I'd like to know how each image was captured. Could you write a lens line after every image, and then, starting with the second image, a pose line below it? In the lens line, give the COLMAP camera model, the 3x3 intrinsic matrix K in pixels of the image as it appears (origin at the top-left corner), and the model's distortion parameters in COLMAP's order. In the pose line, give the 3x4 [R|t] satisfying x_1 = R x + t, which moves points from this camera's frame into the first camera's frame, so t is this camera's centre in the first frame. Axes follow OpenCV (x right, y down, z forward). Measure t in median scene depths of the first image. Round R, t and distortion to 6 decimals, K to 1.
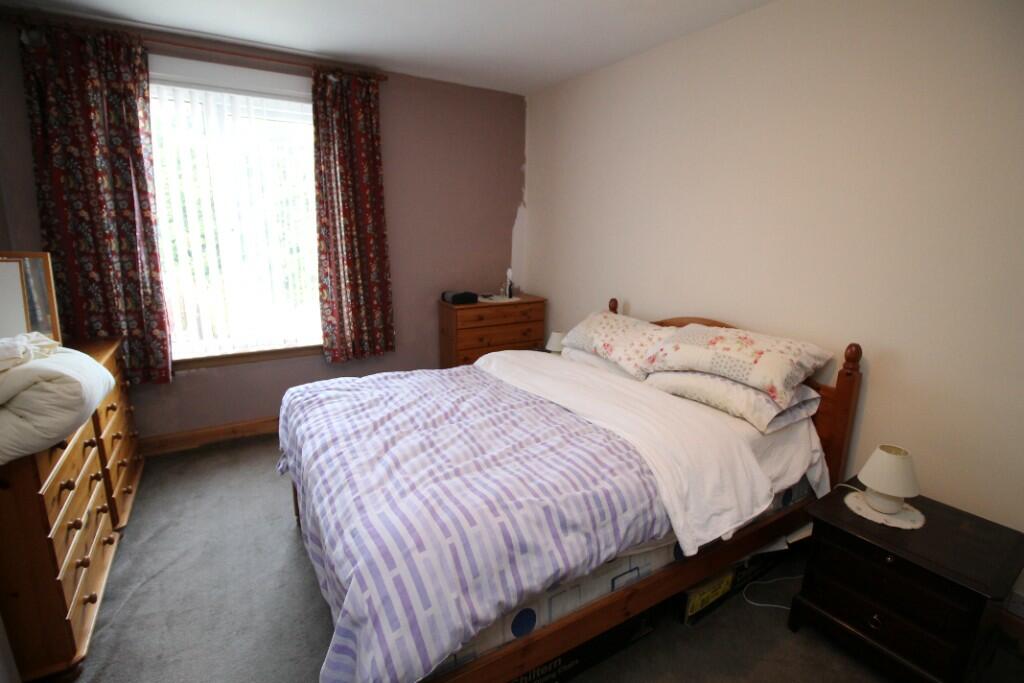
lens RADIAL K [[477.9, 0, 511.9], [0, 477.9, 341.9], [0, 0, 1]] dist [-0.019284, -0.002298]
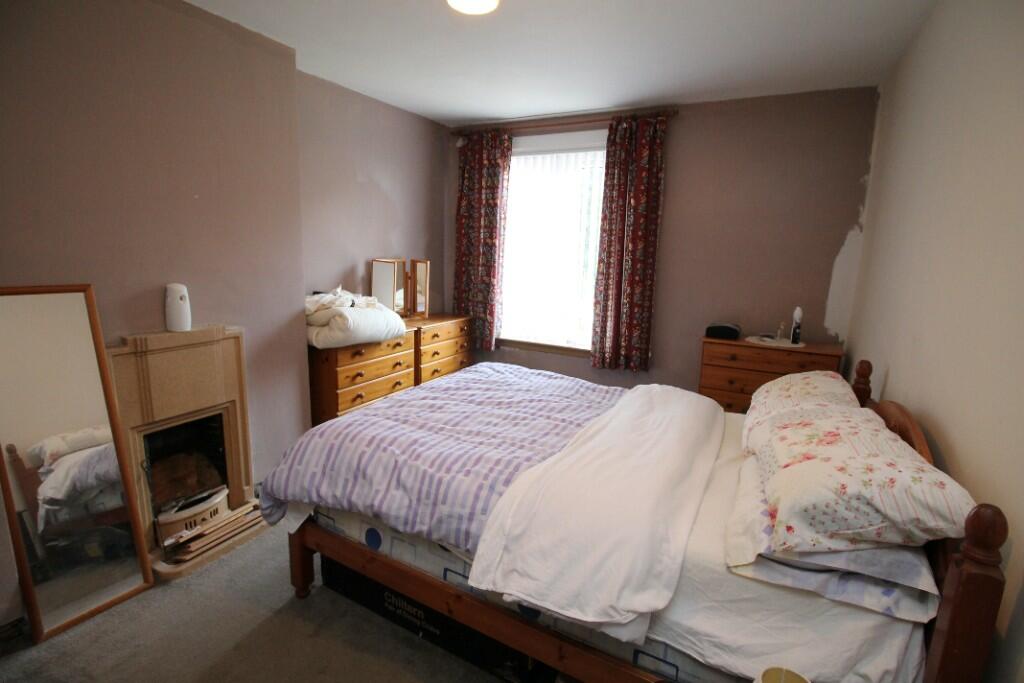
lens RADIAL K [[477.9, 0, 513.7], [0, 477.9, 340.9], [0, 0, 1]] dist [-0.019284, -0.002298]
pose [[0.500468, 0.164491, -0.849985, 0.719587], [-0.222416, 0.973261, 0.057390, -0.061091], [0.836698, 0.160328, 0.523671, 0.314010]]
